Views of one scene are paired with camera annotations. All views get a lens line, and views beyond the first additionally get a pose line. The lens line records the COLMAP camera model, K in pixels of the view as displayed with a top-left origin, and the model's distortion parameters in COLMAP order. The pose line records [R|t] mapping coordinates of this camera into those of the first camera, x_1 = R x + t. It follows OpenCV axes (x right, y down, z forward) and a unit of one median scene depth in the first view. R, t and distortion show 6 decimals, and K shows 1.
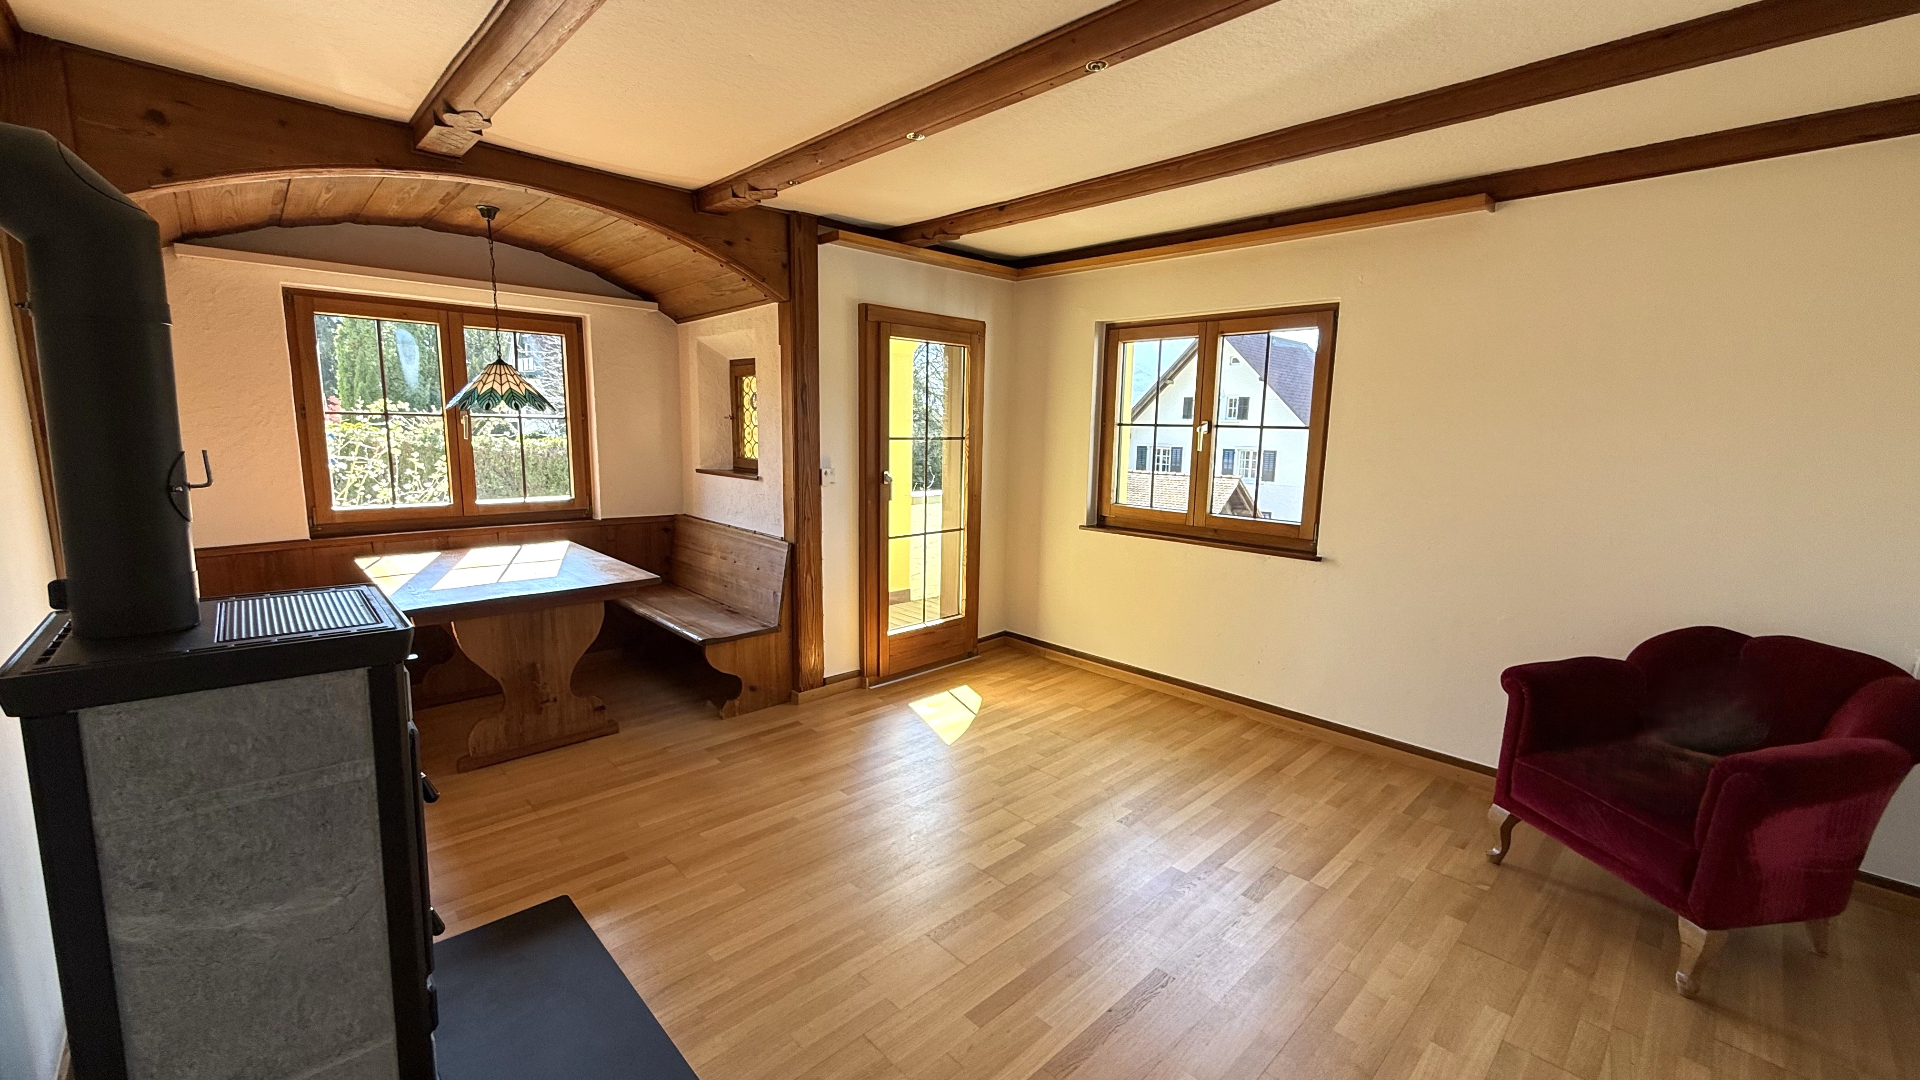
lens RADIAL K [[774.6, 0, 970.3], [0, 774.6, 538.7], [0, 0, 1]] dist [-0.000063, -0.000117]
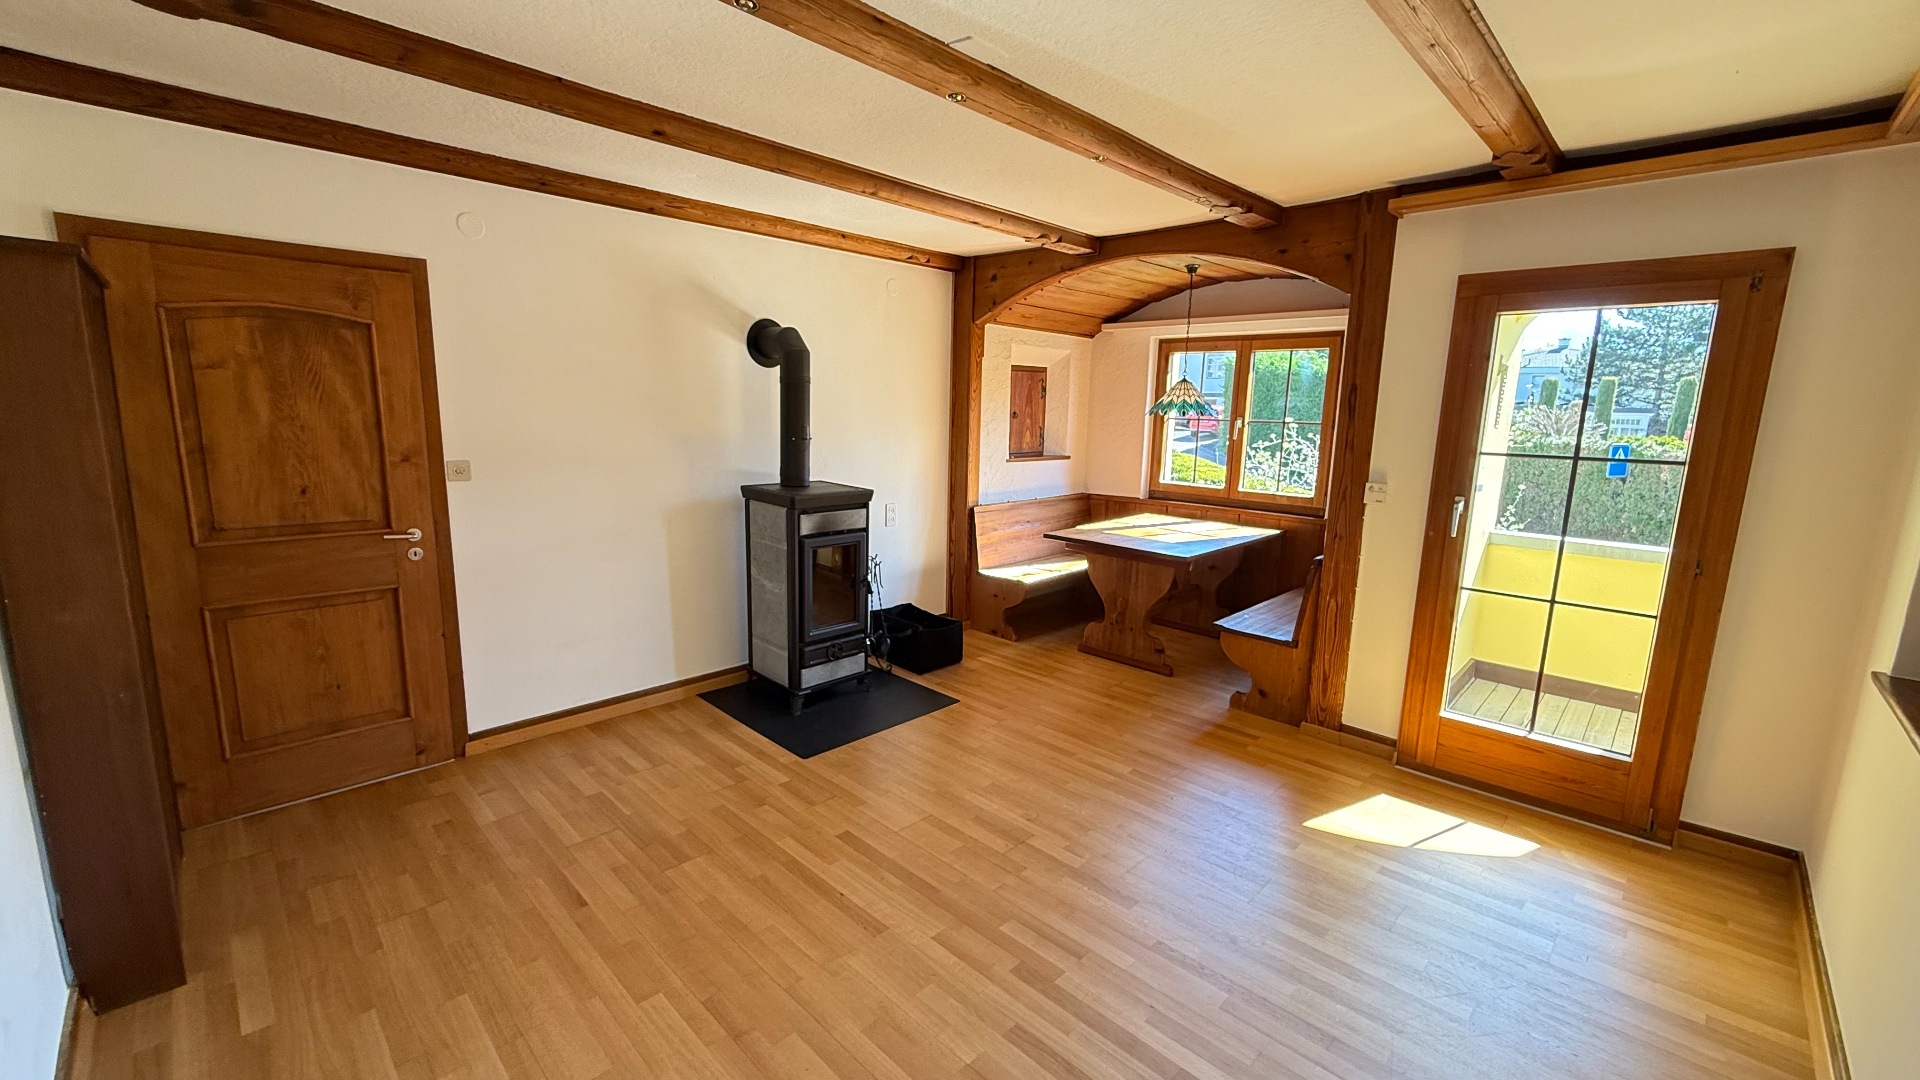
lens RADIAL K [[774.6, 0, 956.7], [0, 774.6, 537.9], [0, 0, 1]] dist [-0.000063, -0.000117]
pose [[0.040993, 0.152899, -0.987391, 0.642227], [-0.181584, 0.972905, 0.143117, -0.070134], [0.982521, 0.173428, 0.067646, 0.501452]]
